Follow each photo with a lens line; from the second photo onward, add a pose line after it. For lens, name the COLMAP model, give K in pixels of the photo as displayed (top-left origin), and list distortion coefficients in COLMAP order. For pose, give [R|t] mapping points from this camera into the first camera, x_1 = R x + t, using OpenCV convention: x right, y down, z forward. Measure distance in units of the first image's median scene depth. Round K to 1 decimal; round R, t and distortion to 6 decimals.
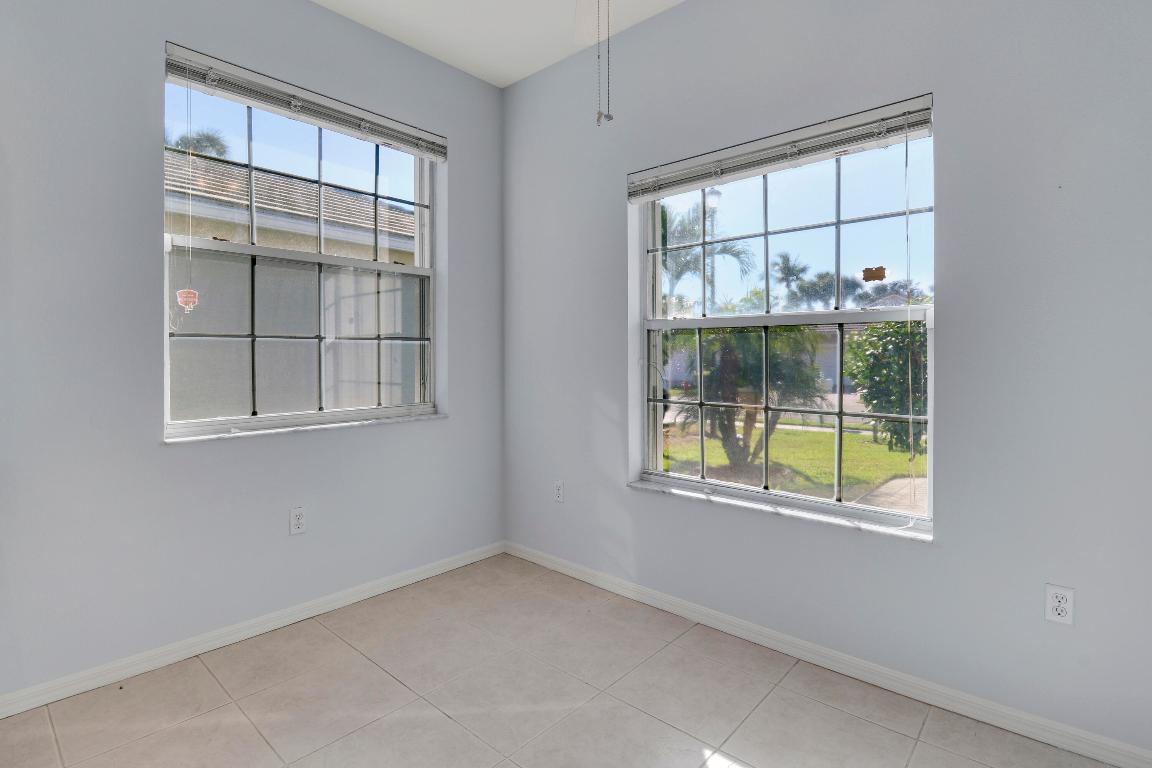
lens RADIAL K [[540.6, 0, 584.0], [0, 540.6, 356.8], [0, 0, 1]] dist [-0.004951, -0.008345]
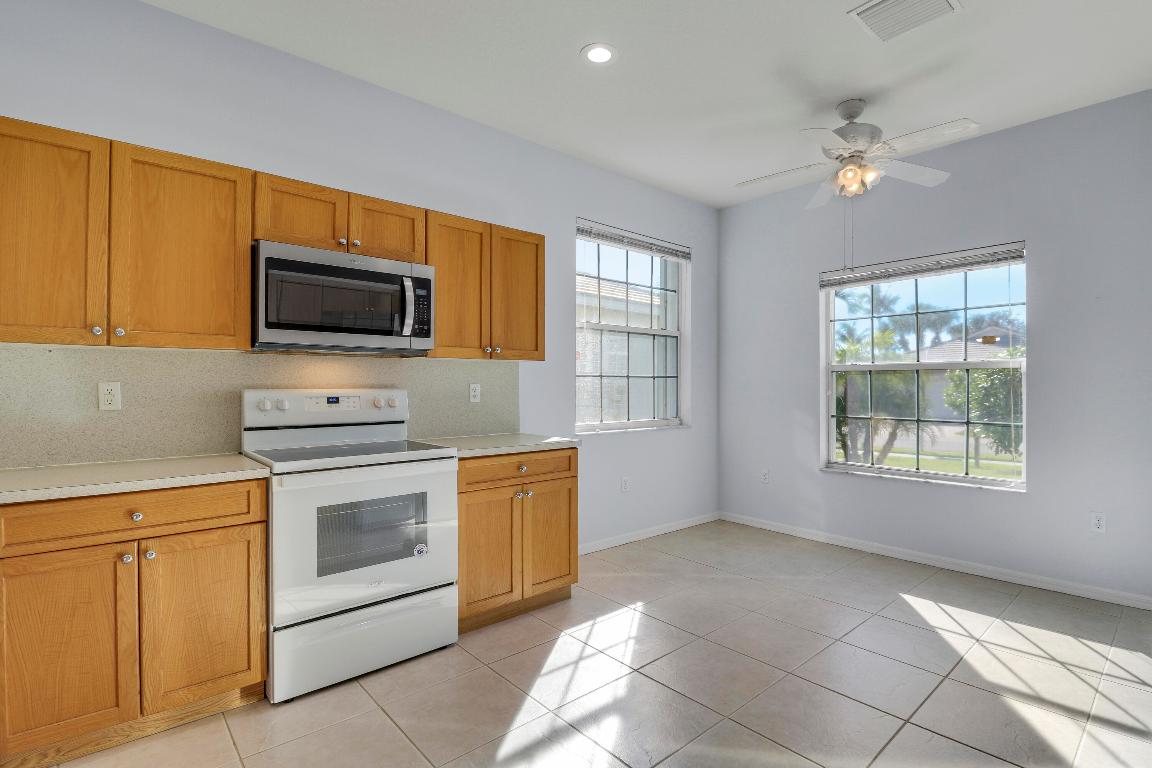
lens RADIAL K [[540.6, 0, 592.2], [0, 540.6, 386.2], [0, 0, 1]] dist [-0.004951, -0.008345]
pose [[0.993084, 0.000594, -0.117406, -0.404123], [-0.001150, 0.999988, -0.004668, 0.000846], [0.117402, 0.004771, 0.993073, -0.663862]]
